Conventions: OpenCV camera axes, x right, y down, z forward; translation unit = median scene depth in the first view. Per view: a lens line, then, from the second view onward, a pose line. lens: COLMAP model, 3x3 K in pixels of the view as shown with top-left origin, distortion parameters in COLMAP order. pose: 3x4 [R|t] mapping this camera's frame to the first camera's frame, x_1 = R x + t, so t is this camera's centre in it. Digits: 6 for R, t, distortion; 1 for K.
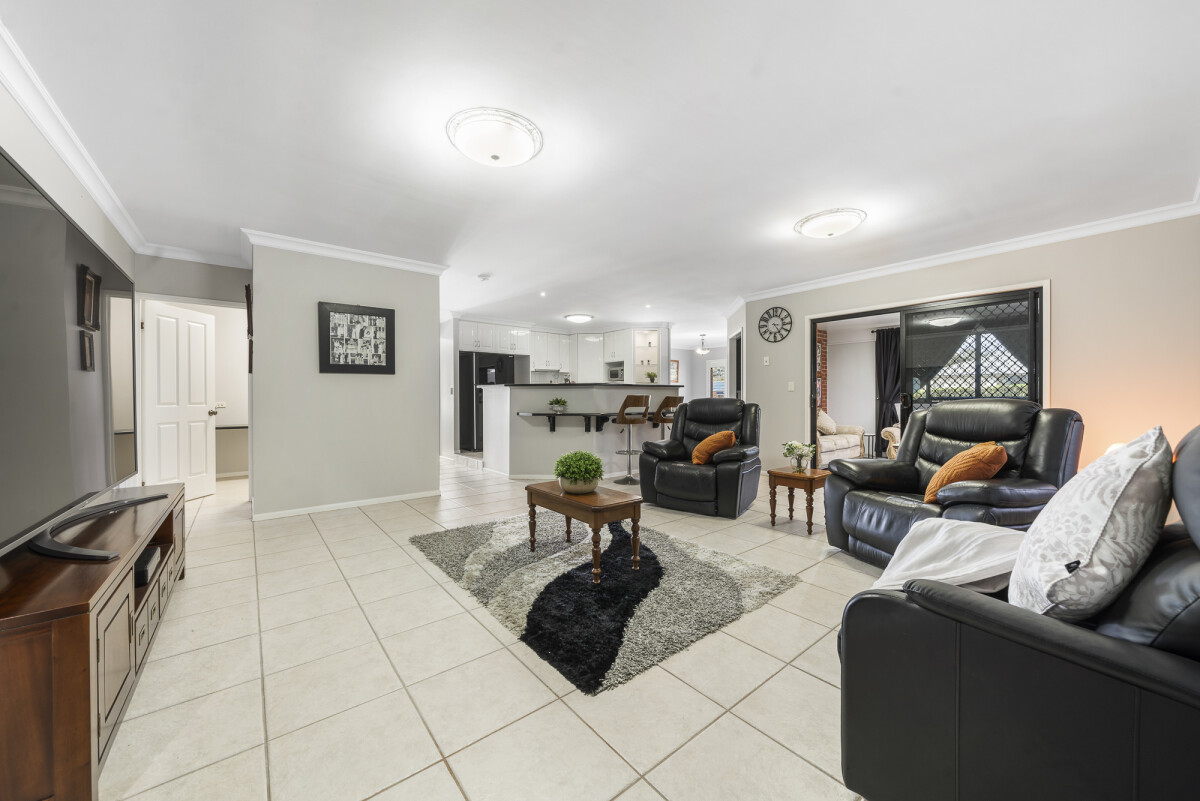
lens RADIAL K [[434.3, 0, 592.8], [0, 434.3, 399.8], [0, 0, 1]] dist [0.000554, 0.000042]
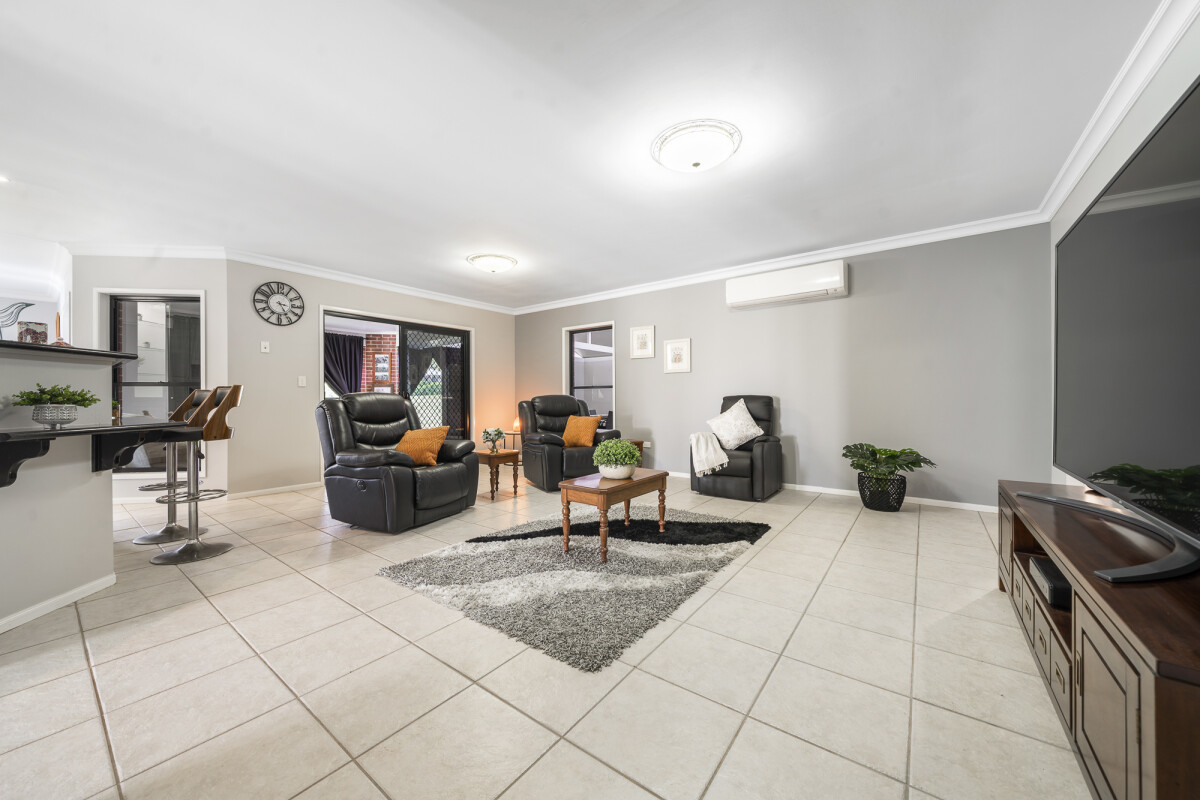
lens RADIAL K [[434.3, 0, 592.8], [0, 434.3, 399.3], [0, 0, 1]] dist [0.000554, 0.000042]
pose [[-0.243601, 0.003110, 0.969871, -0.515544], [0.009248, 0.999957, -0.000883, 0.010744], [-0.969831, 0.008754, -0.243619, 0.648230]]
